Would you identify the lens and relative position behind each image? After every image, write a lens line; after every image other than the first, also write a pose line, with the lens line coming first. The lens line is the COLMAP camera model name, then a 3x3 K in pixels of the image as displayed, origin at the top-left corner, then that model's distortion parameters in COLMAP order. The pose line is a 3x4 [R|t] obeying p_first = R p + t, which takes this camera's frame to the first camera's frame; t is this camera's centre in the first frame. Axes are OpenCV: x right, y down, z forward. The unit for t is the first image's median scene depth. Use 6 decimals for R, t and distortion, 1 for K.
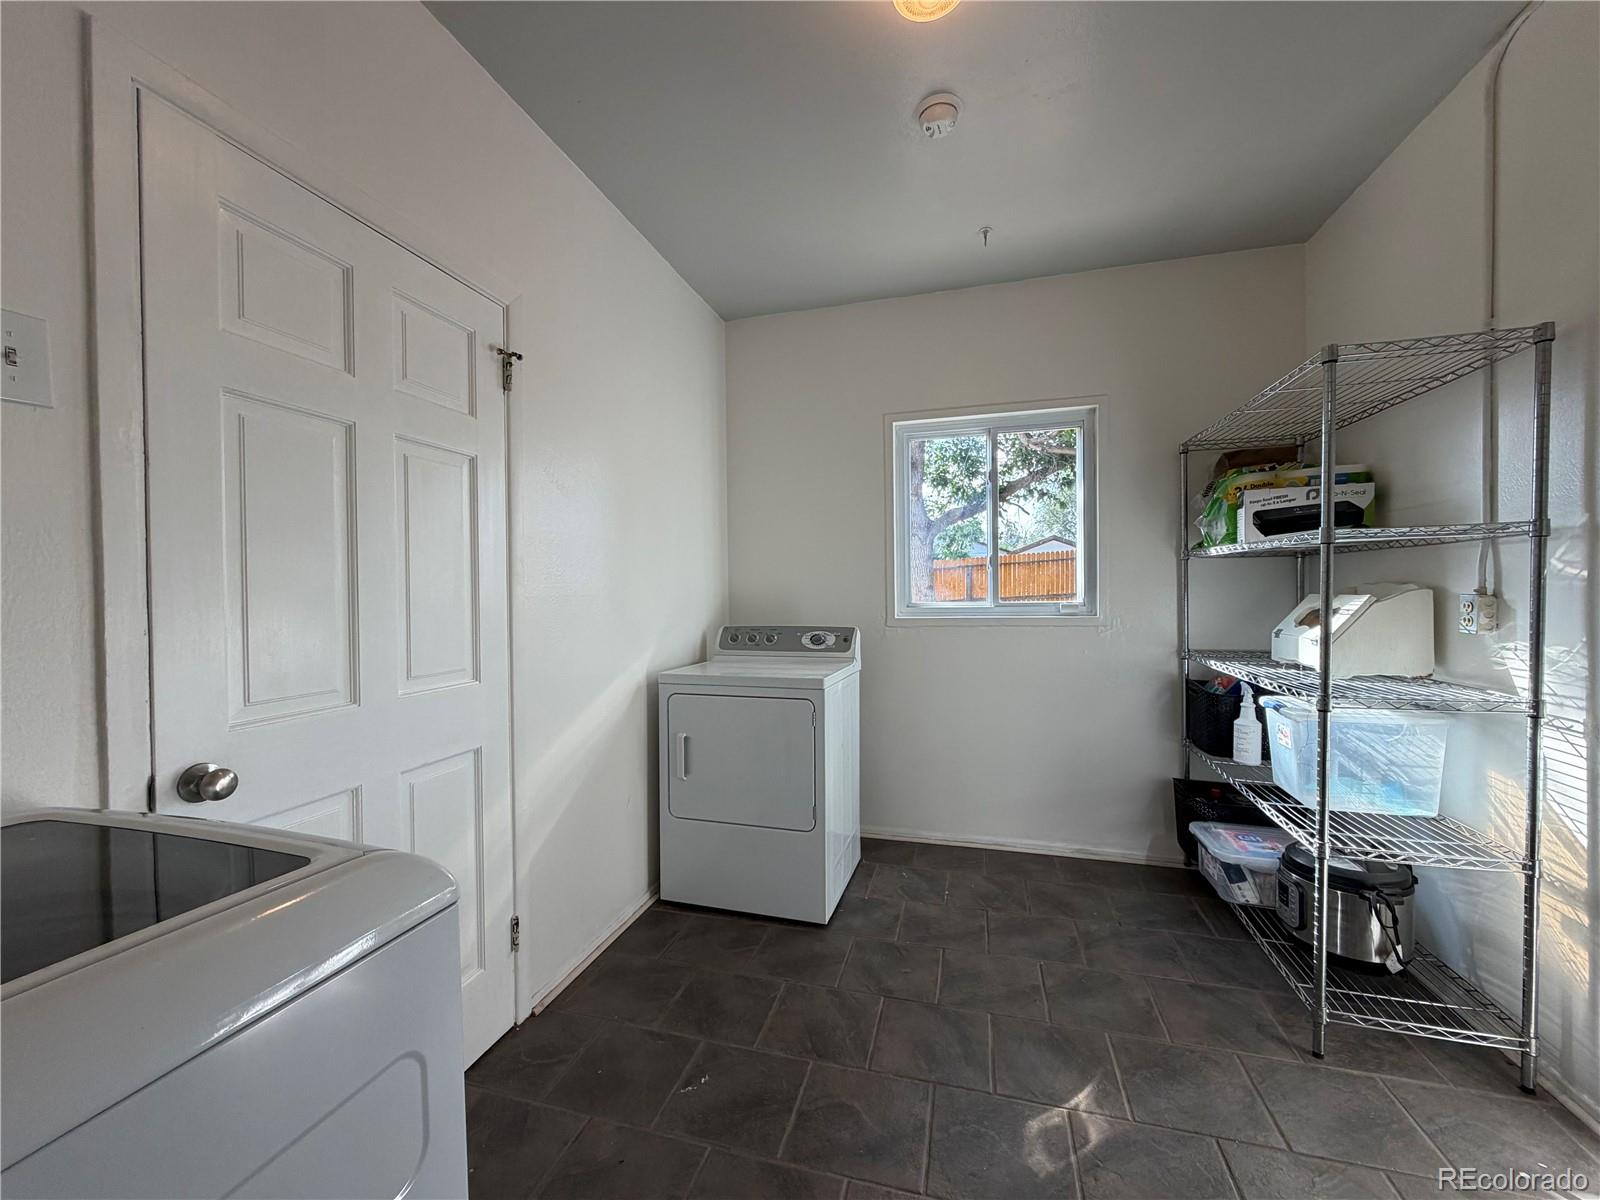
lens RADIAL K [[636.1, 0, 793.1], [0, 636.1, 597.7], [0, 0, 1]] dist [0.001655, 0.000091]
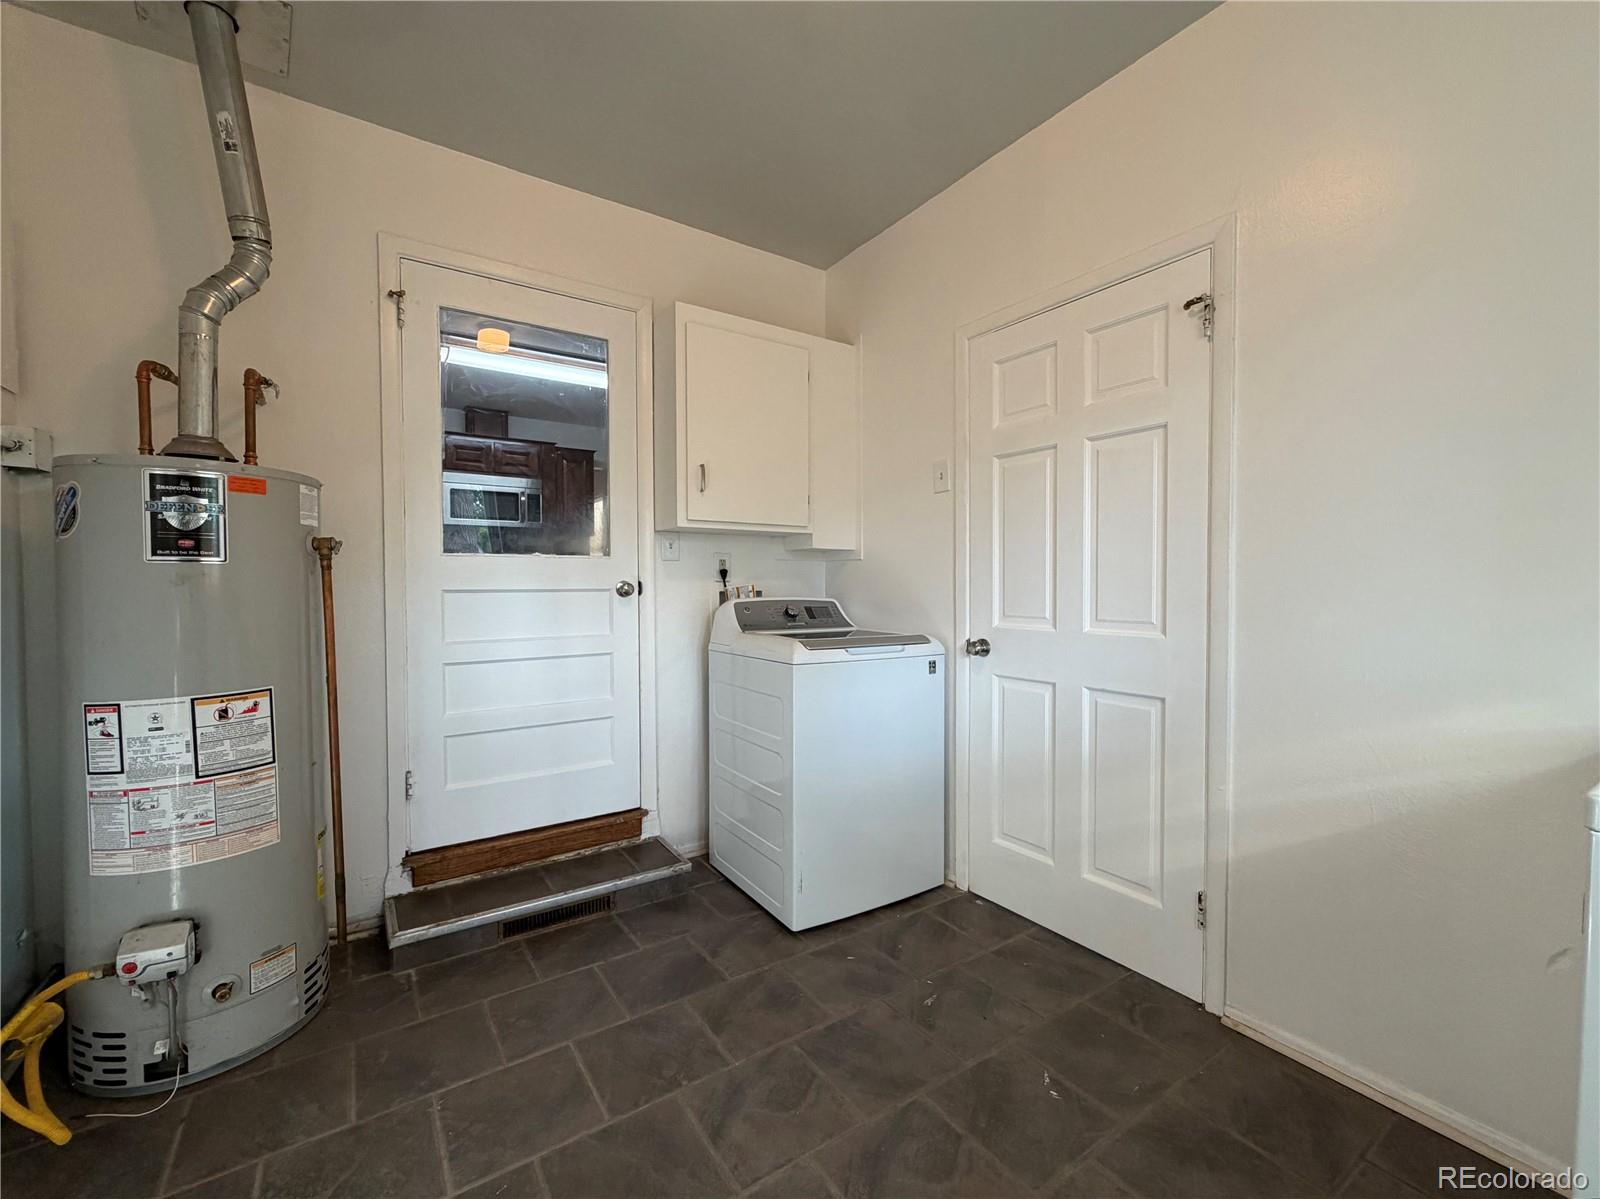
lens RADIAL K [[636.1, 0, 793.3], [0, 636.1, 599.7], [0, 0, 1]] dist [0.001655, 0.000091]
pose [[-0.644501, 0.030869, -0.763980, 0.701577], [0.002386, 0.999261, 0.038362, 0.027438], [0.764599, 0.022901, -0.644099, 1.186342]]
